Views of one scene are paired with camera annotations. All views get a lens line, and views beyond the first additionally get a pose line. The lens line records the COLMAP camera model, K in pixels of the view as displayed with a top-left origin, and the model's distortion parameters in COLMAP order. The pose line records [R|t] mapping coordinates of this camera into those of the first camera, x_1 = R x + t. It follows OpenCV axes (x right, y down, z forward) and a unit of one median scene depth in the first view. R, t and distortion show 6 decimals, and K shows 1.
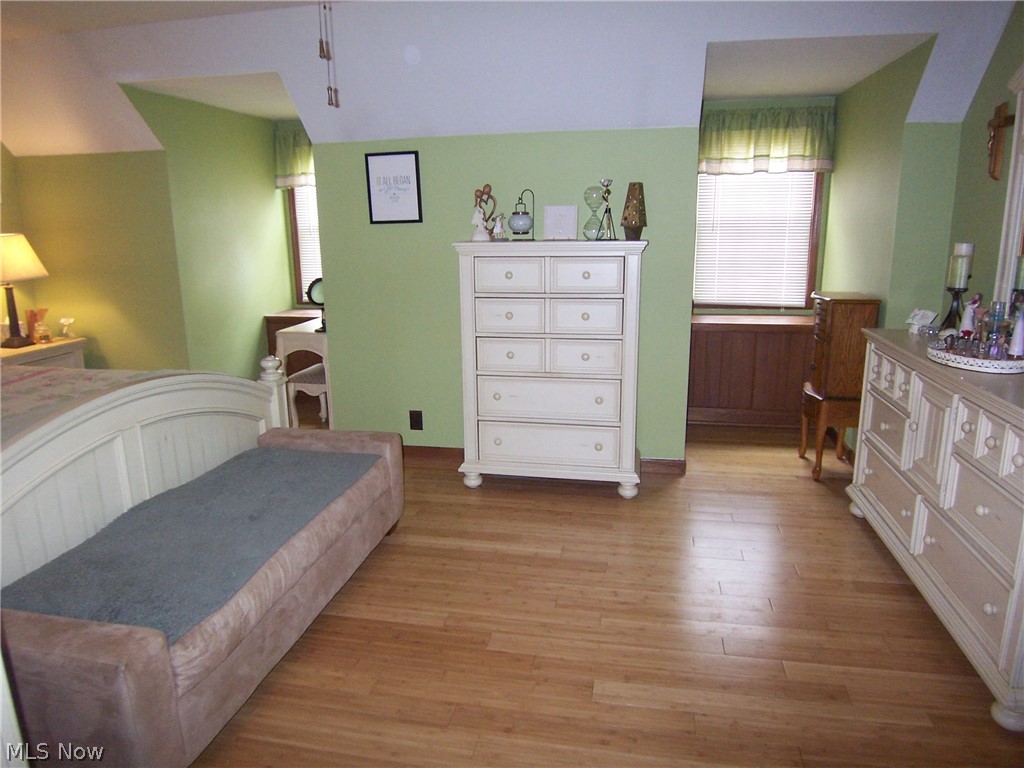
lens RADIAL K [[682.9, 0, 512.0], [0, 682.9, 384.0], [0, 0, 1]] dist [-0.012374, -0.002501]
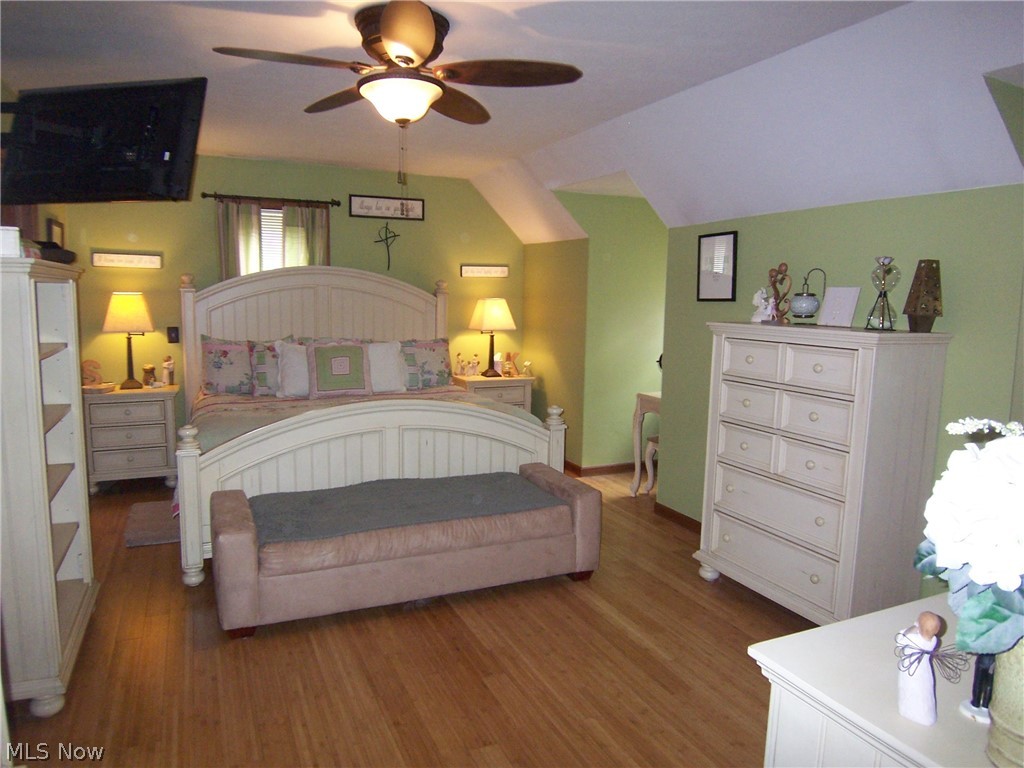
lens RADIAL K [[693.6, 0, 512.0], [0, 693.6, 384.0], [0, 0, 1]] dist [0.000092, -0.000951]
pose [[0.591606, 0.129109, -0.795823, 0.517457], [-0.215998, 0.976391, -0.002167, -0.052318], [0.776755, 0.173178, 0.605526, 0.175930]]
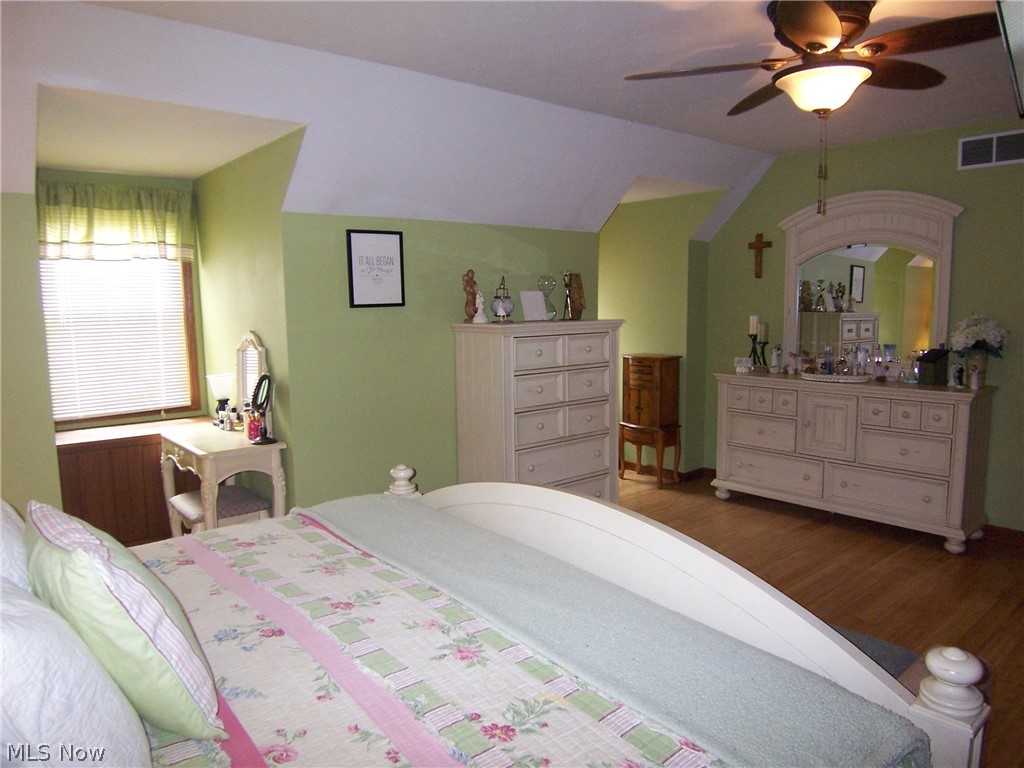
lens RADIAL K [[693.6, 0, 512.0], [0, 693.6, 384.0], [0, 0, 1]] dist [0.000092, -0.000951]
pose [[0.626159, -0.090854, 0.774384, -0.833477], [0.179693, 0.983267, -0.029937, -0.080265], [-0.758707, 0.157897, 0.632007, 0.318287]]
